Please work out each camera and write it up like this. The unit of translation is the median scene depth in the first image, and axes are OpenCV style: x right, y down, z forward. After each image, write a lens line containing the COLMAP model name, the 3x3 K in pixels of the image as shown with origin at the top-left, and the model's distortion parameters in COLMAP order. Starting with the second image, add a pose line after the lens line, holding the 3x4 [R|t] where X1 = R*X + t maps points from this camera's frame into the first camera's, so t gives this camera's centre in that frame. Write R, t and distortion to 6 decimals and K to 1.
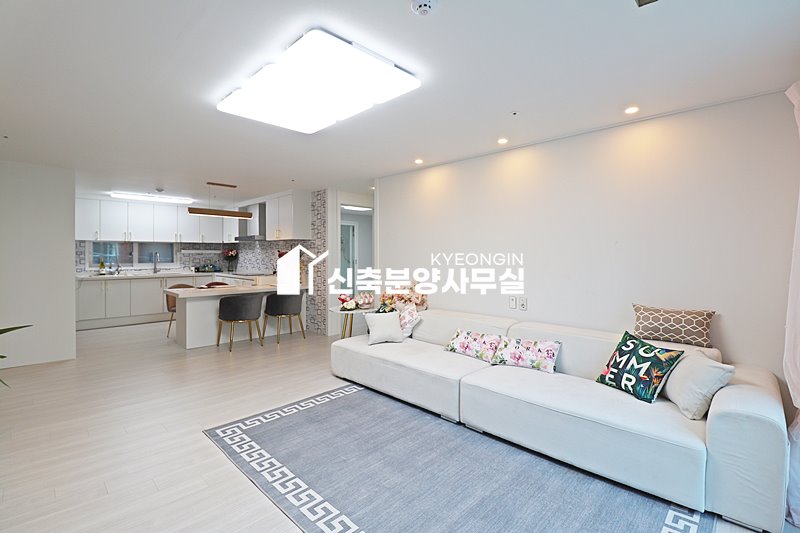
lens RADIAL K [[369.7, 0, 398.6], [0, 369.7, 253.8], [0, 0, 1]] dist [-0.000623, -0.000177]
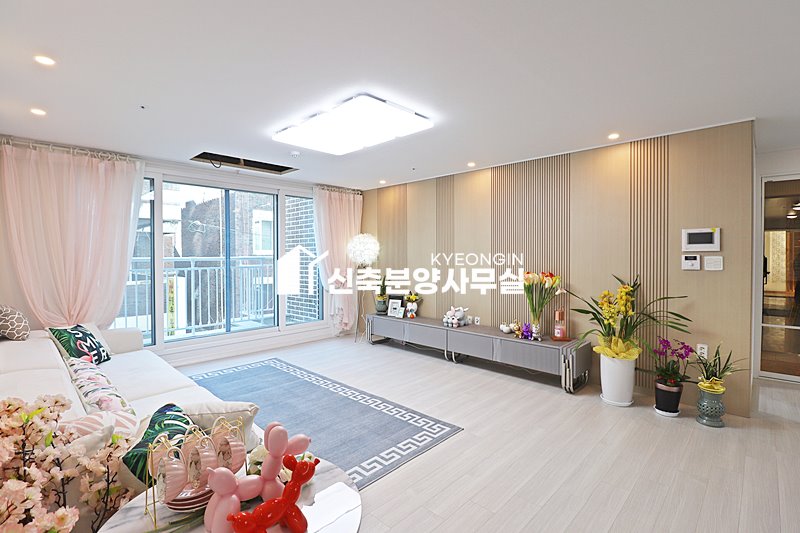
lens RADIAL K [[374.3, 0, 403.3], [0, 374.3, 259.9], [0, 0, 1]] dist [-0.001176, -0.000747]
pose [[-0.999704, -0.004635, -0.023883, -0.320330], [-0.004807, 0.999963, 0.007171, 0.013920], [0.023848, 0.007283, -0.999689, 1.890140]]
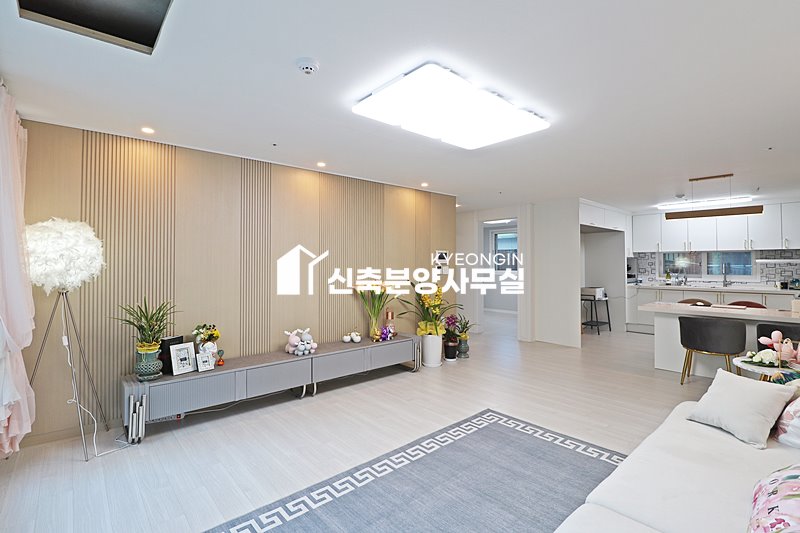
lens RADIAL K [[374.3, 0, 403.3], [0, 374.3, 259.9], [0, 0, 1]] dist [-0.001176, -0.000747]
pose [[-0.060266, -0.012396, -0.998105, 0.697035], [0.001569, 0.999920, -0.012513, -0.001640], [0.998181, -0.002320, -0.060242, 0.747016]]
